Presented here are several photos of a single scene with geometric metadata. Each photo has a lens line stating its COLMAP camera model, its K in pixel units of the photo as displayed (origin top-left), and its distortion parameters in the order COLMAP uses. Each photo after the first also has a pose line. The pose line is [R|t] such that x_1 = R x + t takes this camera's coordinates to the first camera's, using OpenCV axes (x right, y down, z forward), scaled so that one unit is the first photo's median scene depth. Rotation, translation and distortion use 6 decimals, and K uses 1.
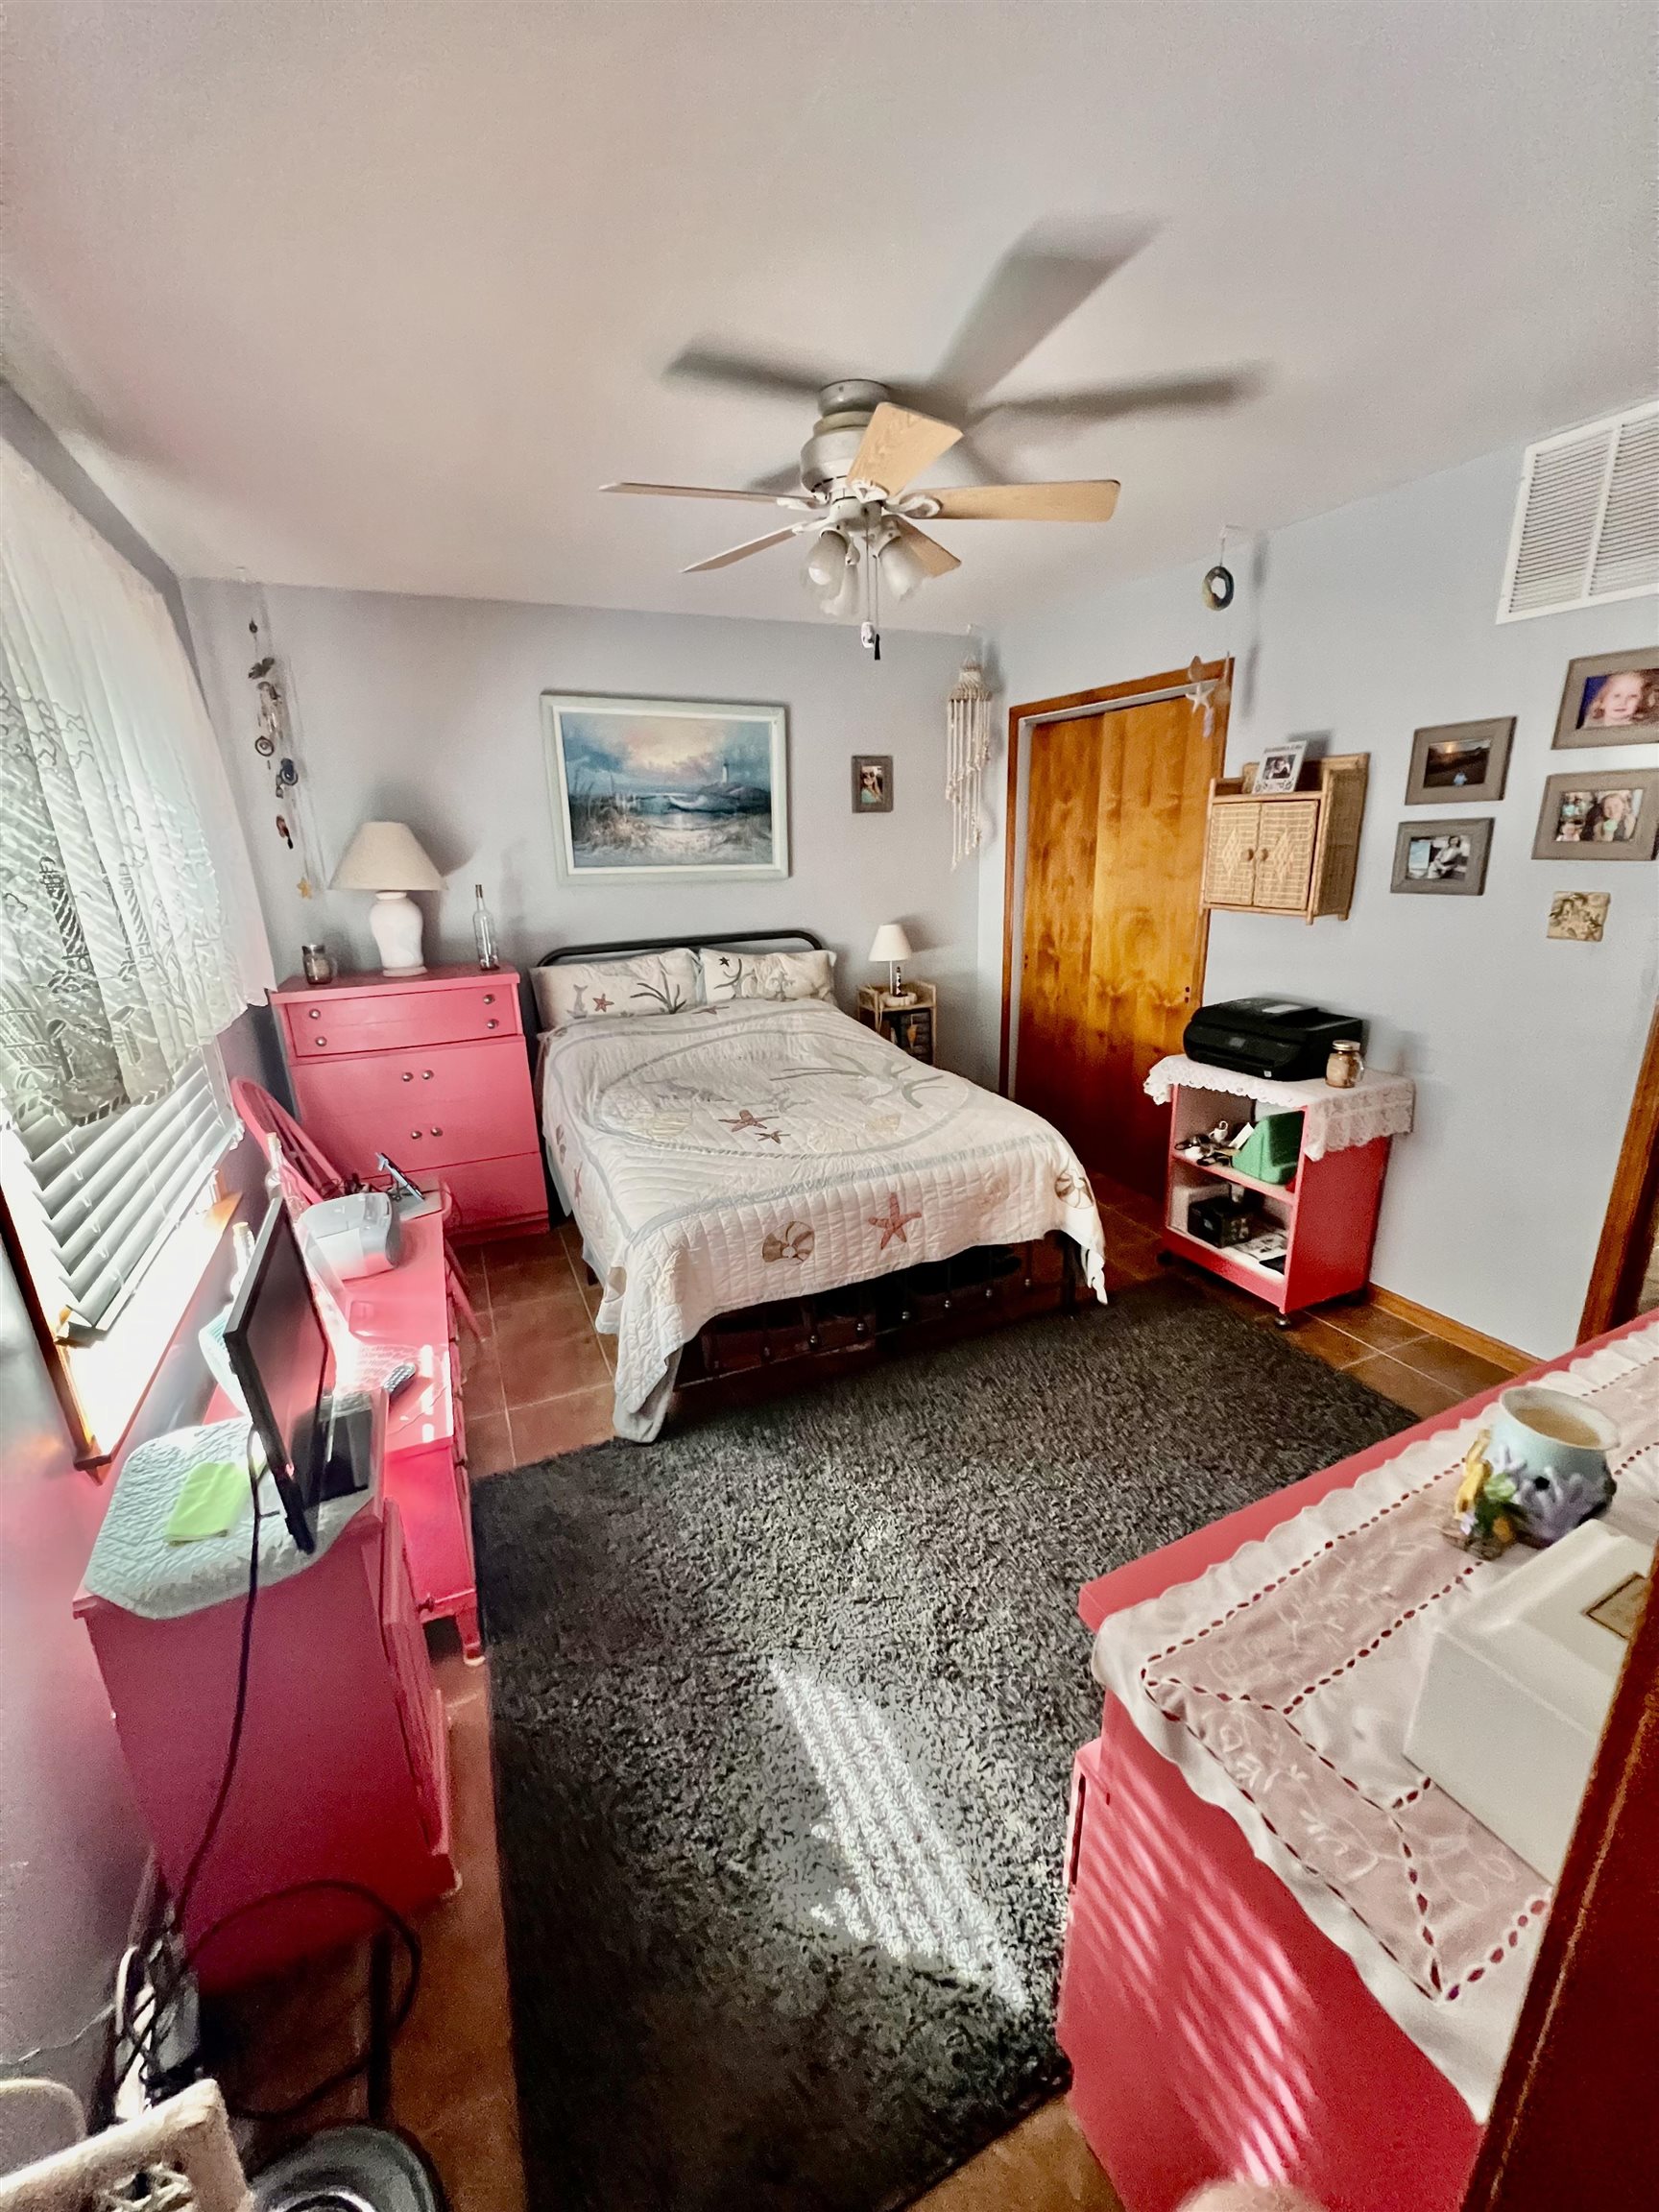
lens RADIAL K [[883.6, 0, 842.1], [0, 883.6, 1104.9], [0, 0, 1]] dist [0.000220, -0.000332]
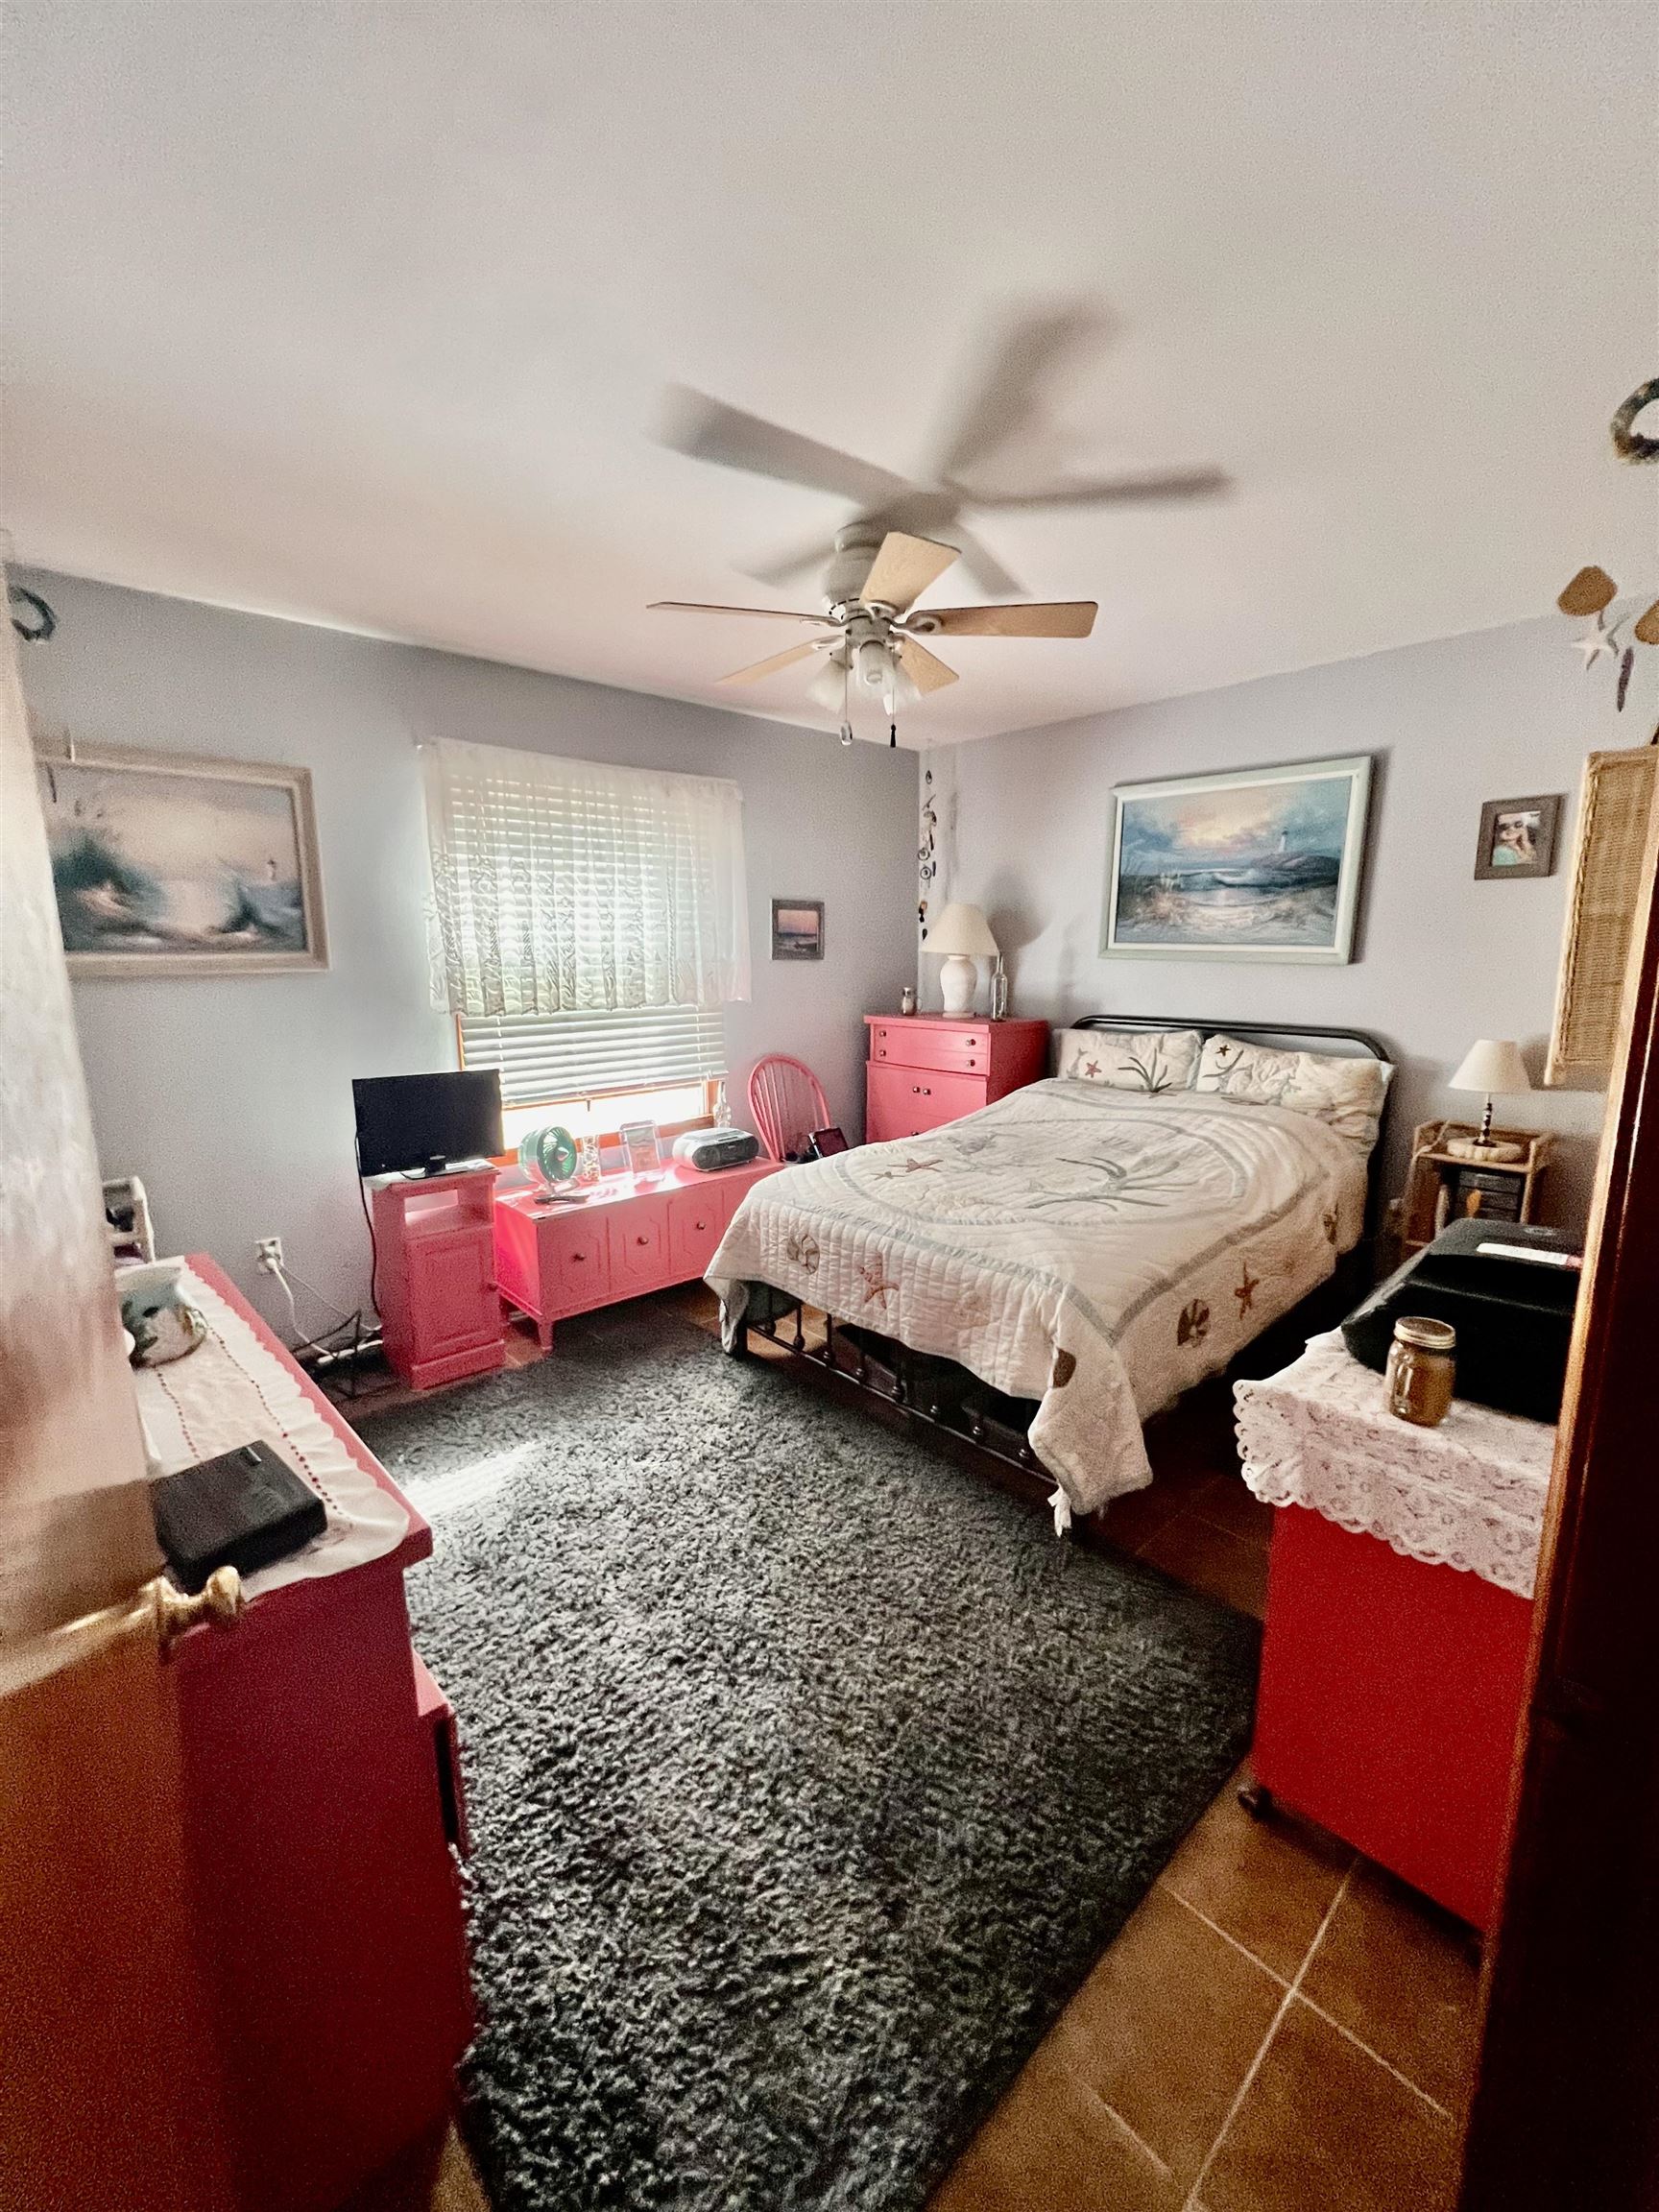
lens RADIAL K [[883.6, 0, 834.2], [0, 883.6, 1106.1], [0, 0, 1]] dist [0.000220, -0.000332]
pose [[0.309659, 0.196265, -0.930372, 0.610765], [-0.280336, 0.953817, 0.107906, -0.099514], [0.908583, 0.227403, 0.350378, 0.360358]]
